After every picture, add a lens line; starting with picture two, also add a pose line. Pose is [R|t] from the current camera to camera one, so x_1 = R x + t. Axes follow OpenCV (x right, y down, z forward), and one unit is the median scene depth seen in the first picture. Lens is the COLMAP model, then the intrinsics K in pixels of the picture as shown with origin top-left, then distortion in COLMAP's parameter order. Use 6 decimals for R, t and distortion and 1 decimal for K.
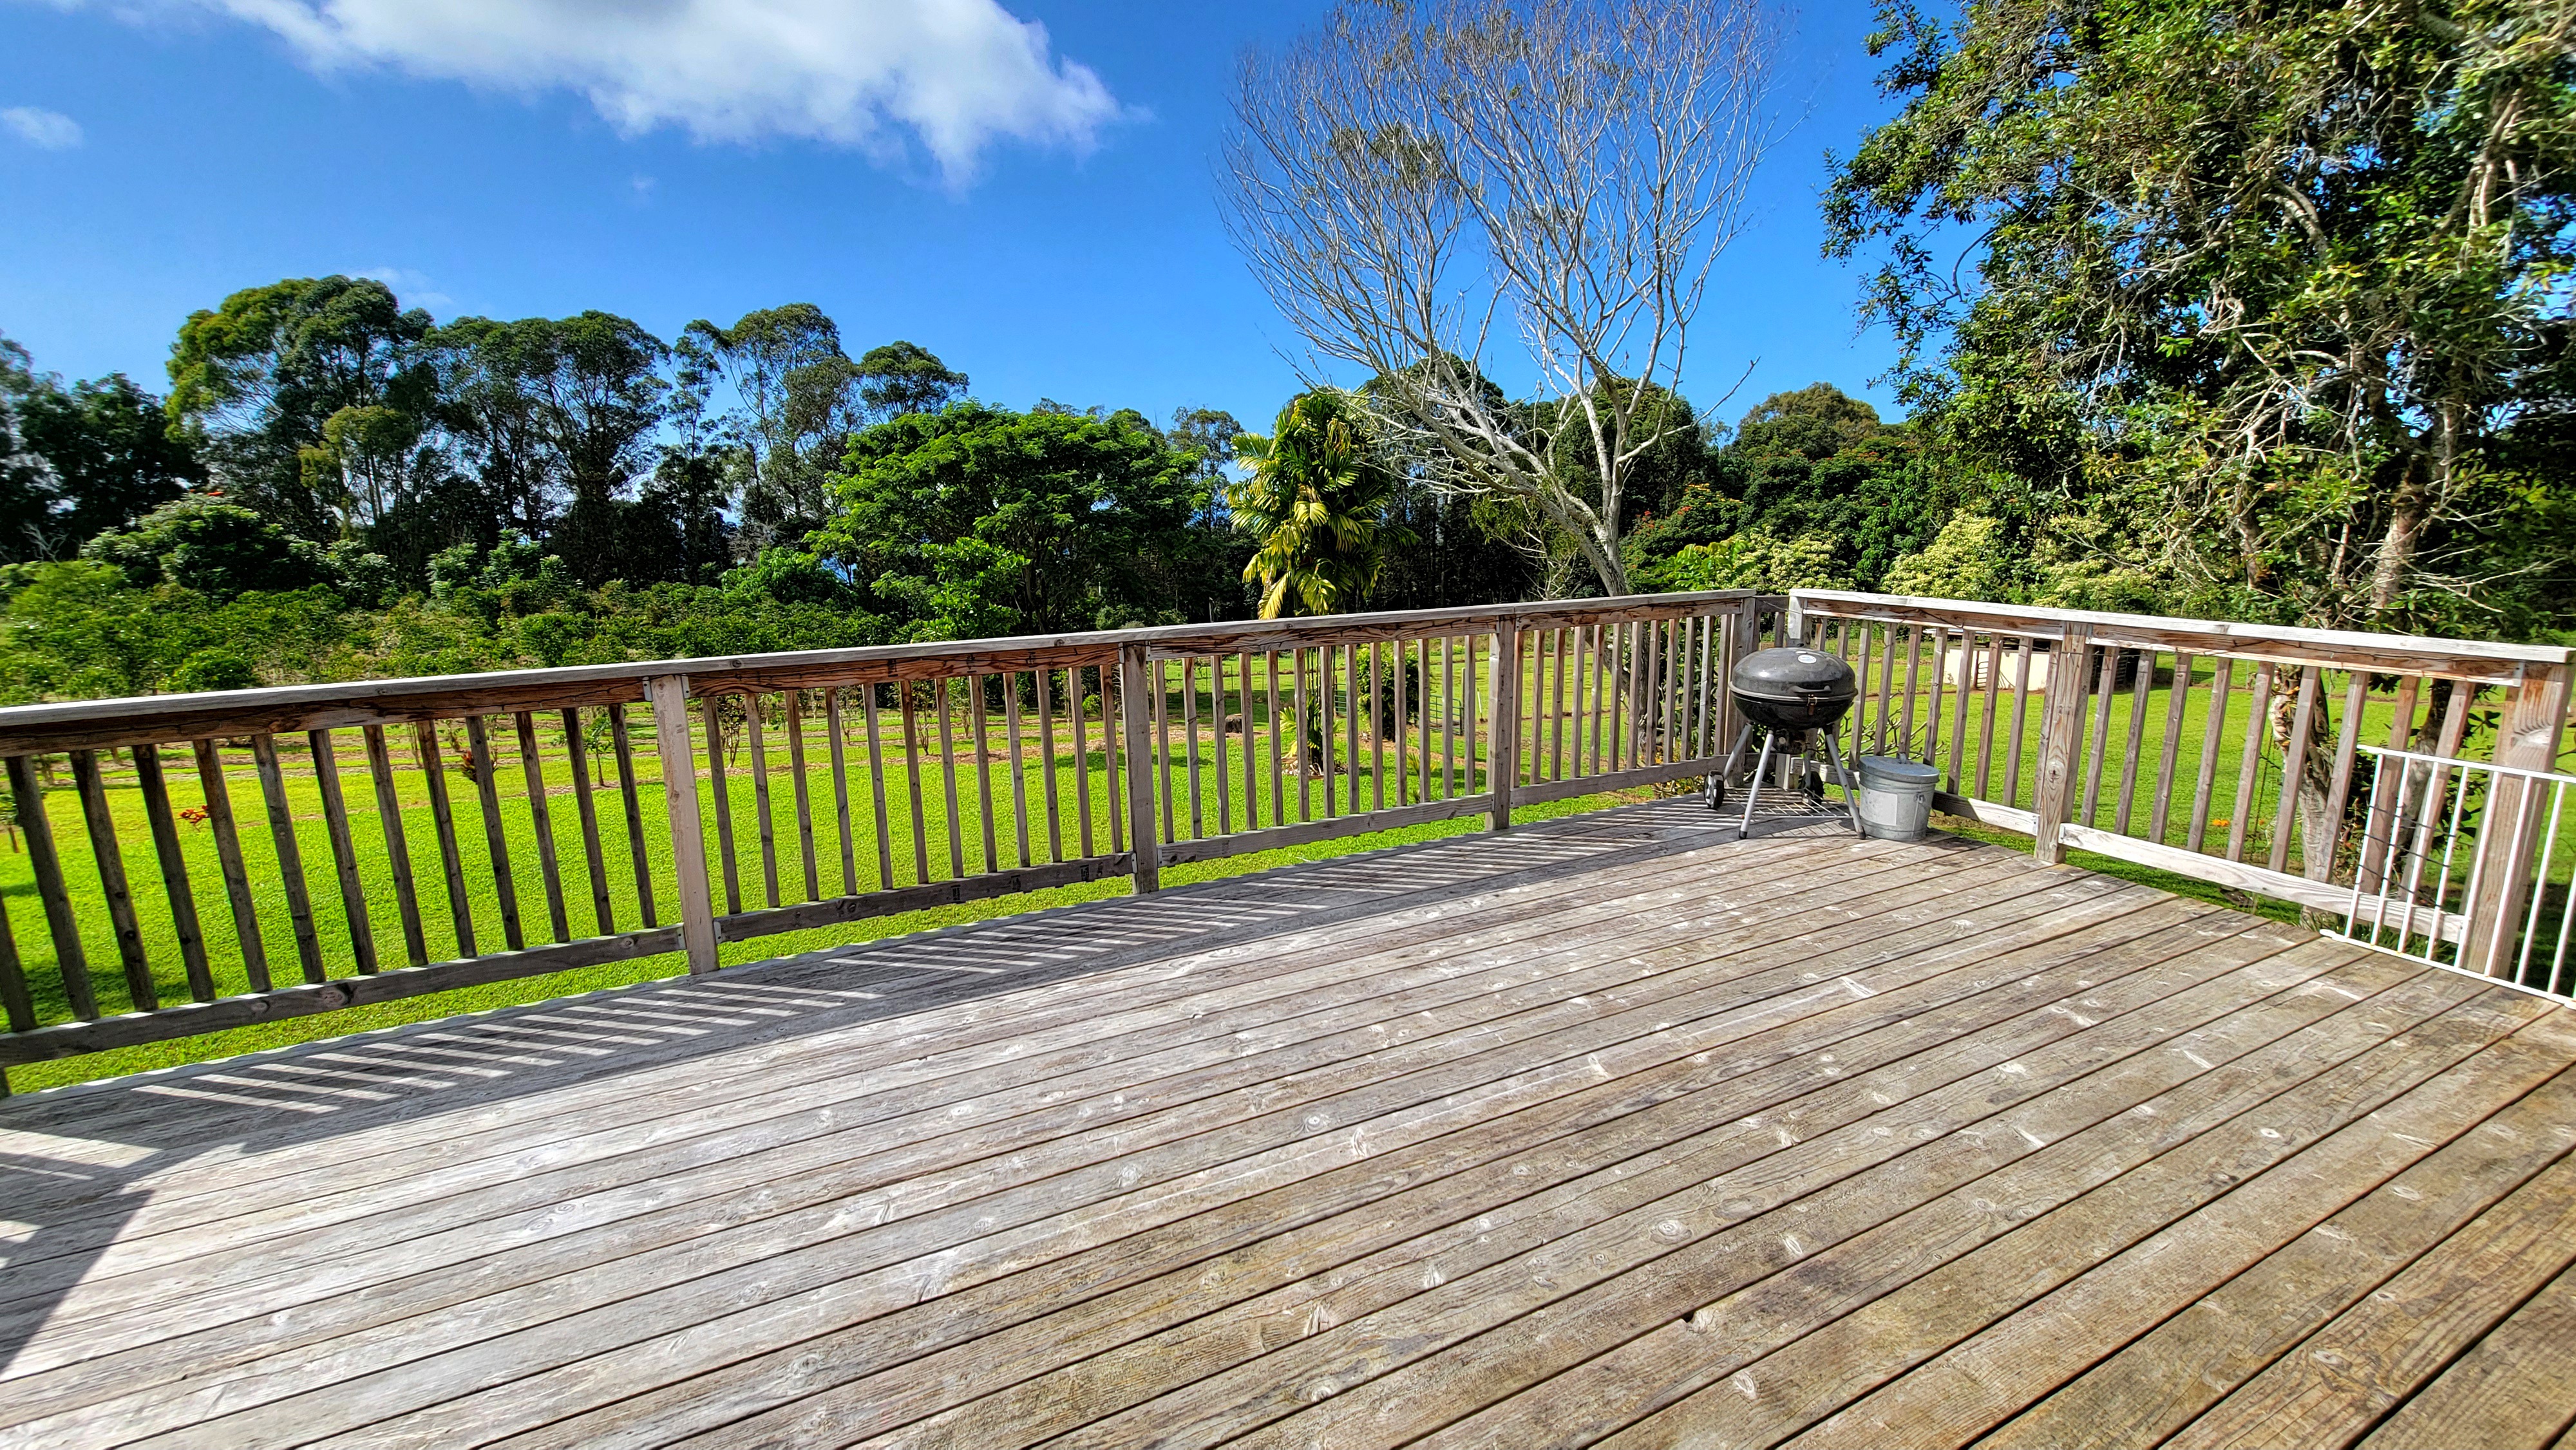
lens RADIAL K [[1052.3, 0, 1320.1], [0, 1052.3, 685.5], [0, 0, 1]] dist [0.002583, 0.000786]
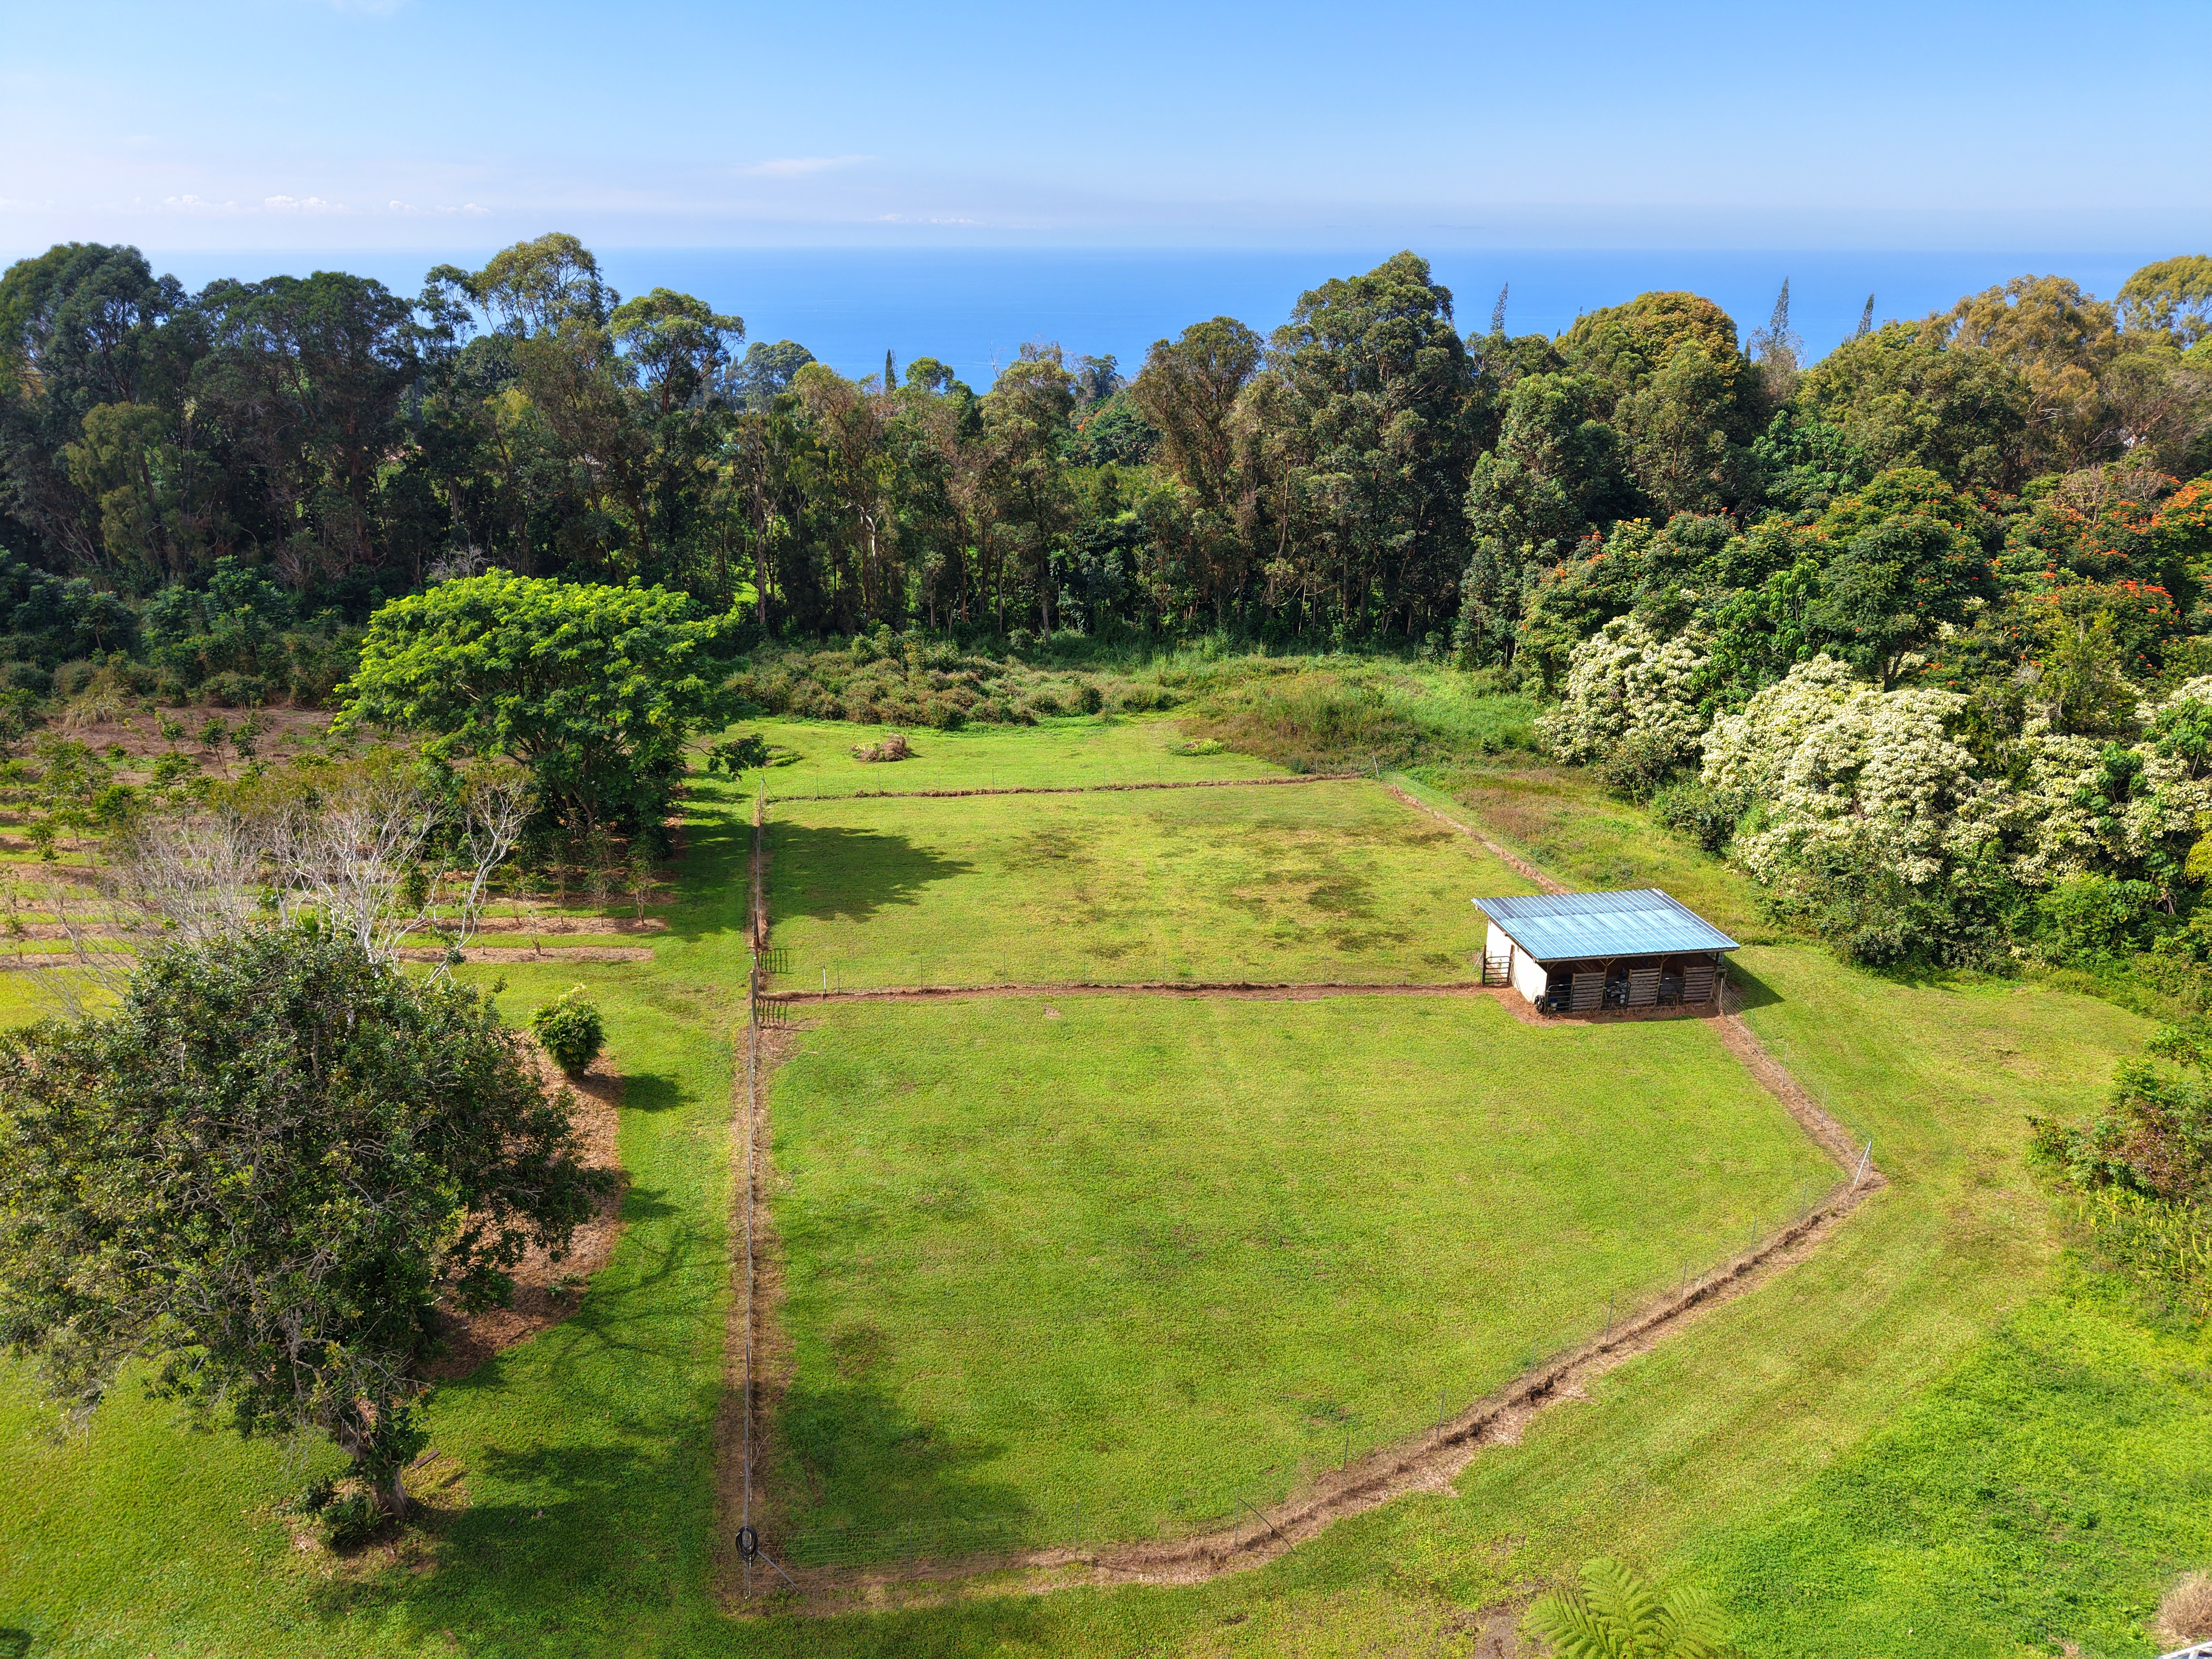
lens RADIAL K [[1487.7, 0, 1122.8], [0, 1487.7, 841.1], [0, 0, 1]] dist [0.008210, -0.002158]
pose [[0.959876, 0.120702, -0.253121, 0.378994], [-0.064276, 0.973295, 0.220375, -0.218416], [0.272961, -0.195263, 0.942000, -0.133337]]
